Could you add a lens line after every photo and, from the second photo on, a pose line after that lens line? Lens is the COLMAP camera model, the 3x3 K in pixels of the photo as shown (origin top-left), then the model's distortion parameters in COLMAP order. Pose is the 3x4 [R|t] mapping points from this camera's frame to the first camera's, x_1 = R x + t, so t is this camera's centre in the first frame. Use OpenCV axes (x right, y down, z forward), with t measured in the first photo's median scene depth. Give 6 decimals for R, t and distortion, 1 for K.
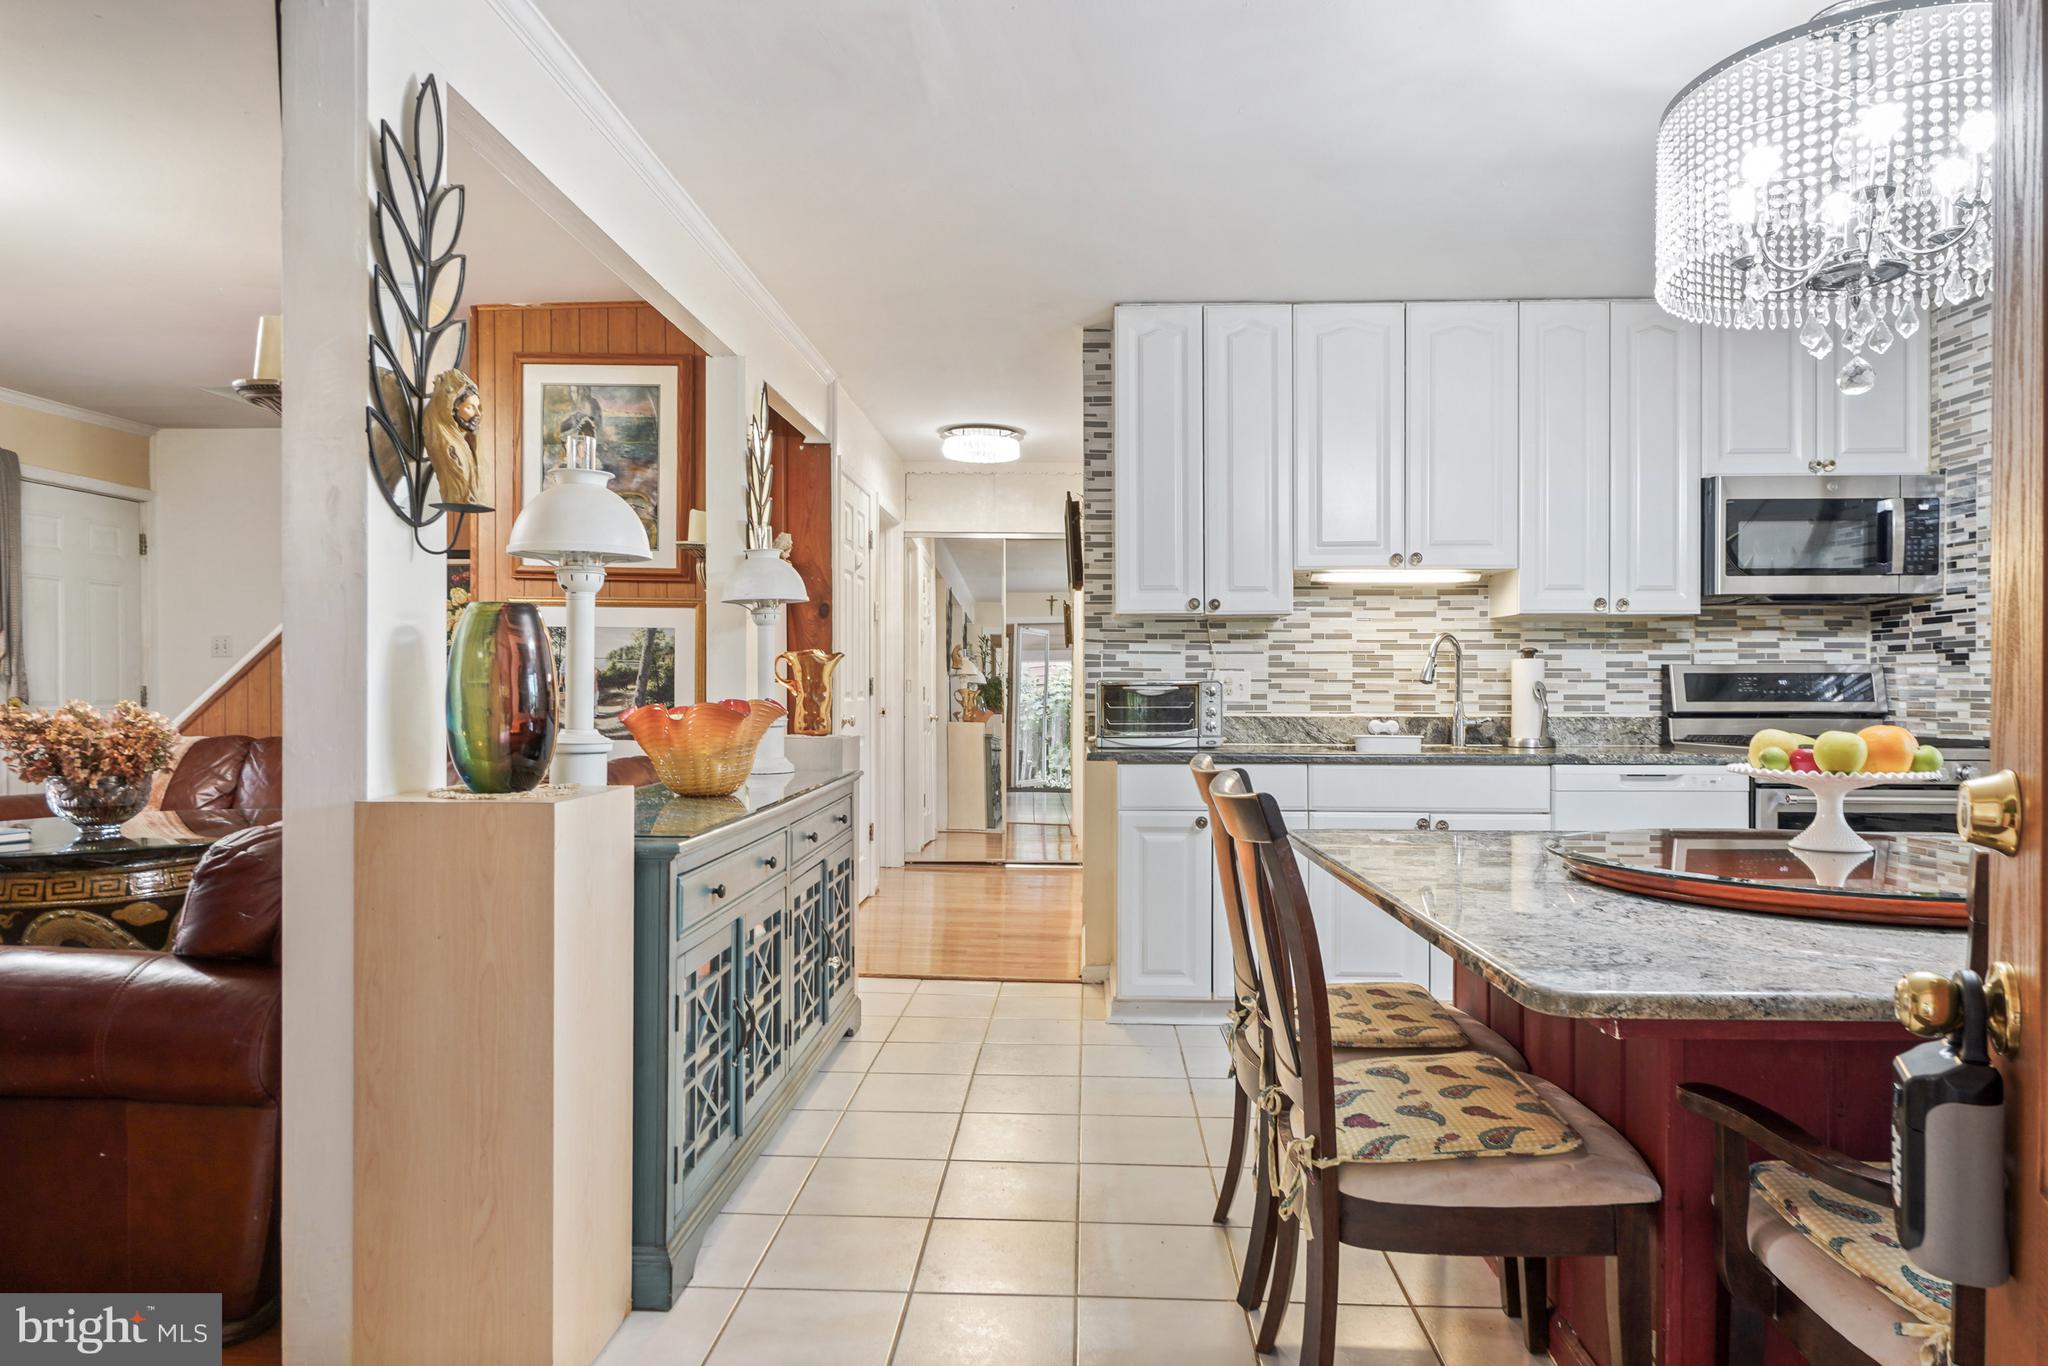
lens RADIAL K [[1191.6, 0, 1037.6], [0, 1191.6, 689.0], [0, 0, 1]] dist [0.000985, -0.001421]
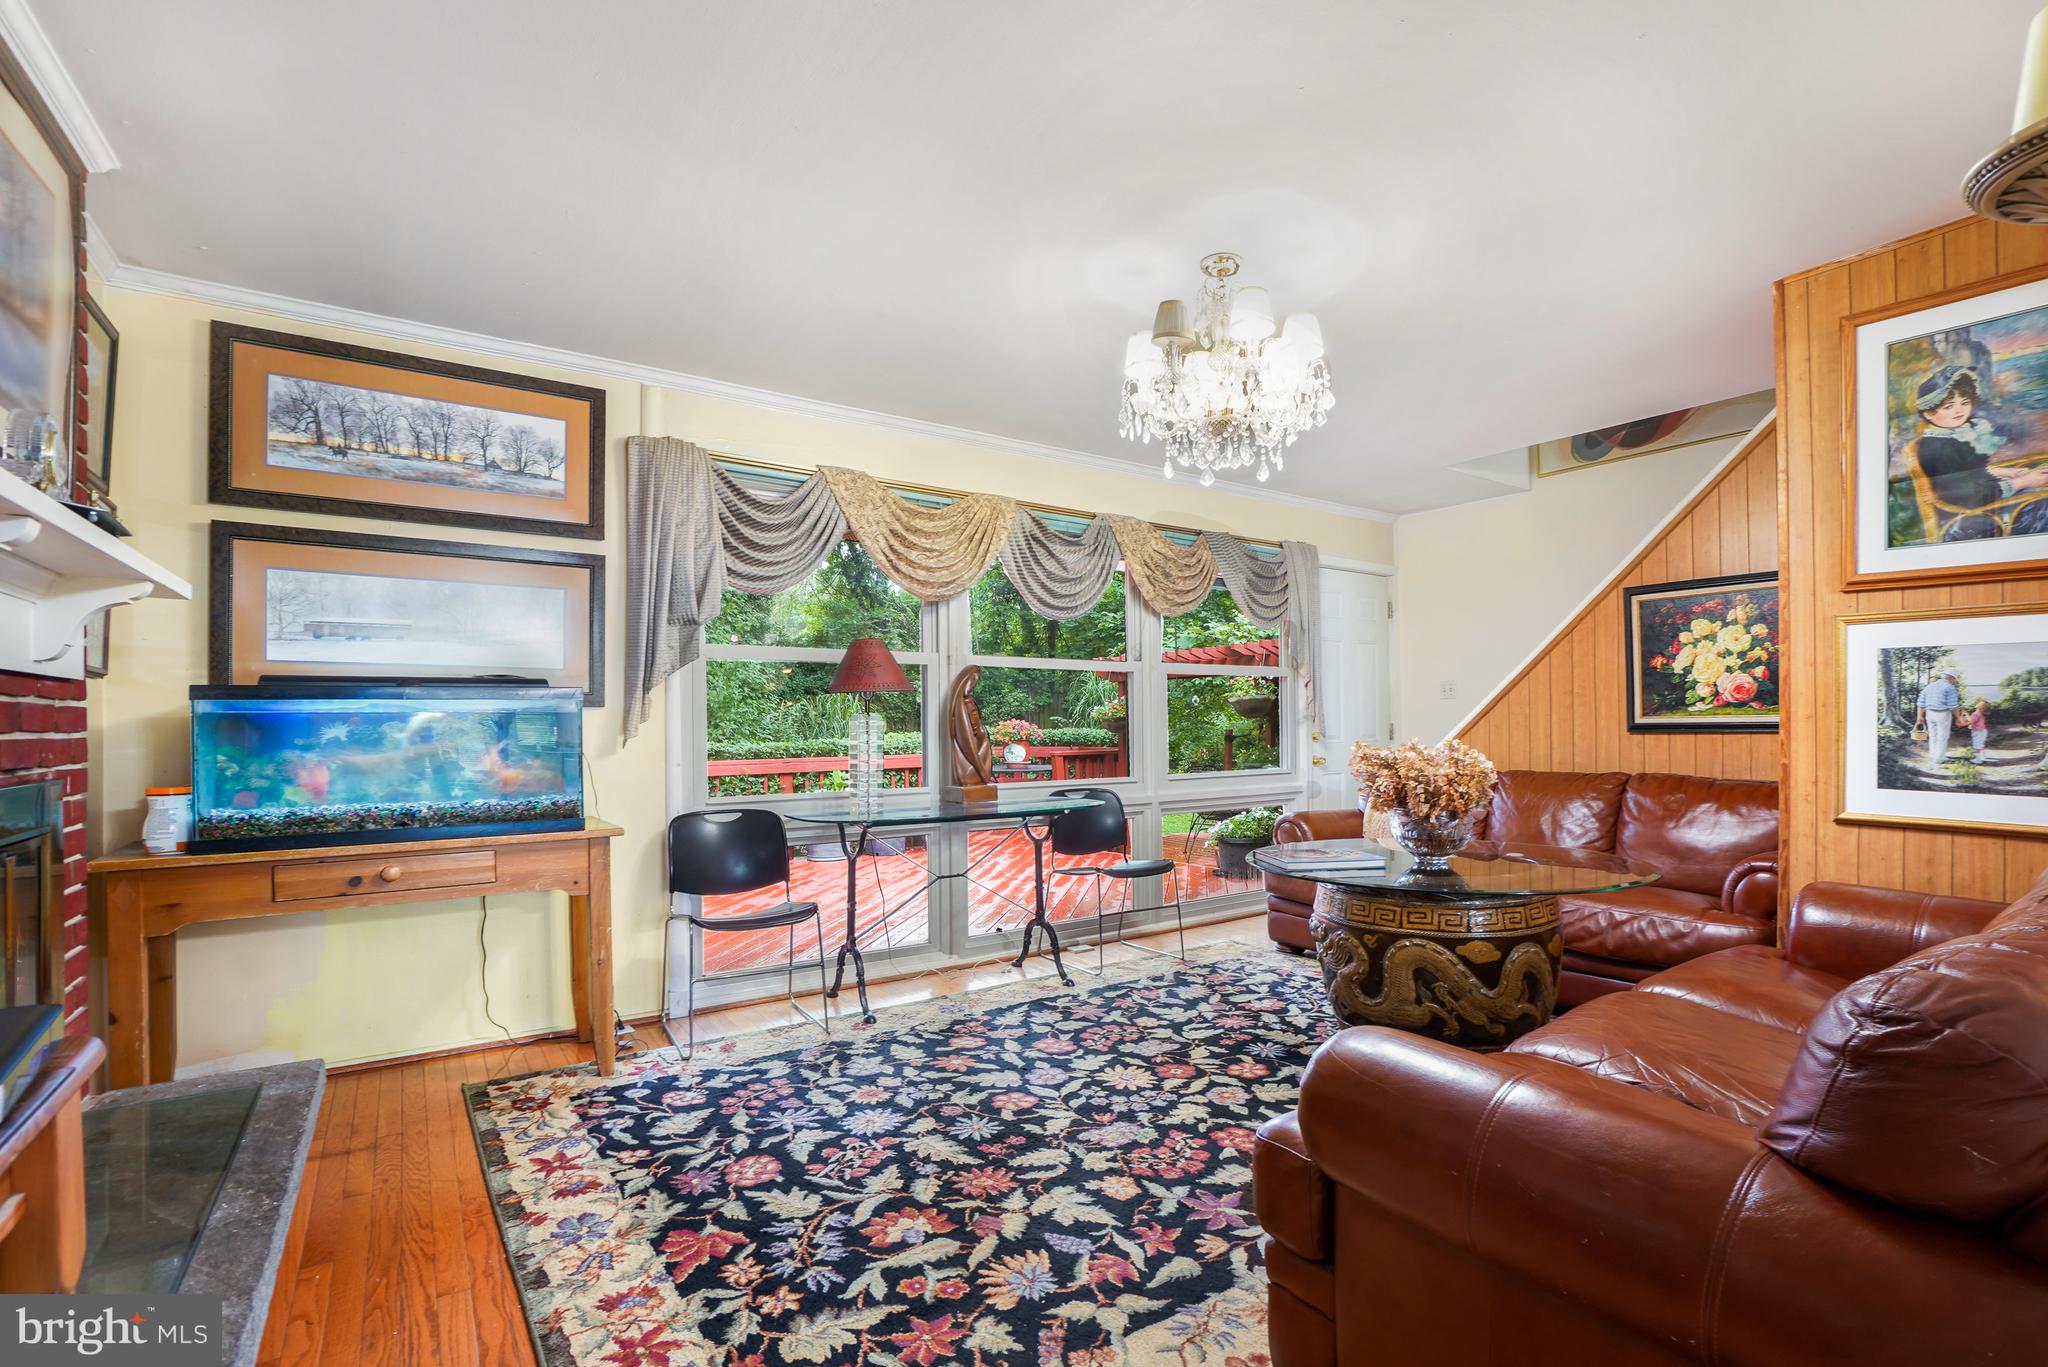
lens RADIAL K [[936.7, 0, 1065.6], [0, 936.7, 721.4], [0, 0, 1]] dist [-0.068596, 0.025049]
pose [[0.610431, -0.004591, -0.792056, -0.275564], [0.003250, 0.999989, -0.003291, -0.003318], [0.792063, -0.000565, 0.610439, 0.197504]]
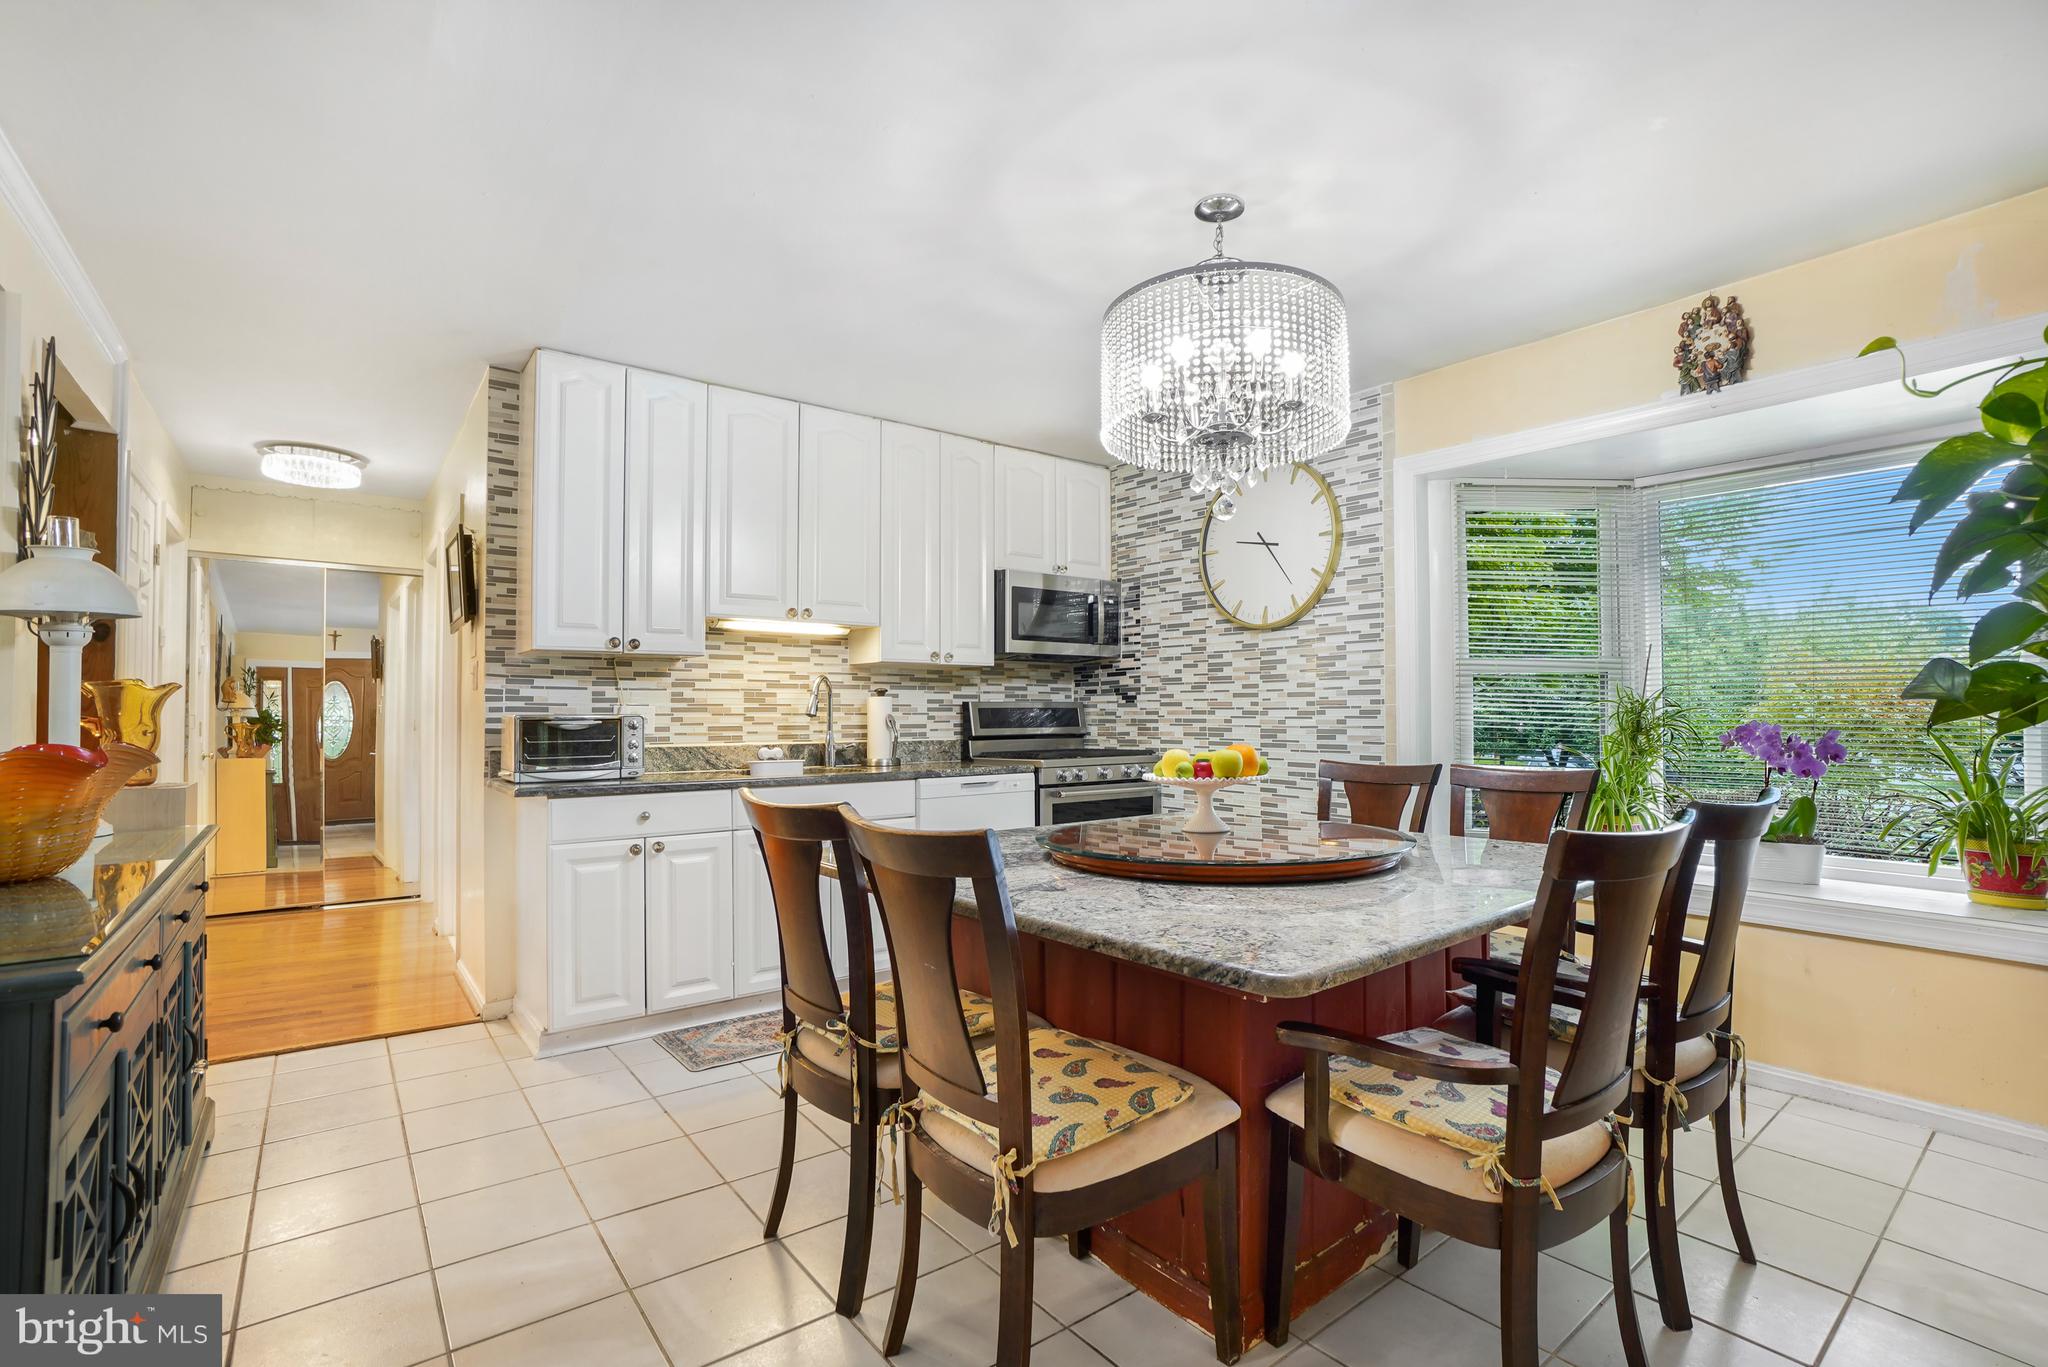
lens RADIAL K [[920.7, 0, 1025.2], [0, 920.7, 691.6], [0, 0, 1]] dist [-0.064456, 0.023819]
pose [[0.760210, 0.011130, 0.649582, -0.113468], [0.008216, 0.999609, -0.026743, -0.003229], [-0.649625, 0.025667, 0.759821, 0.146775]]
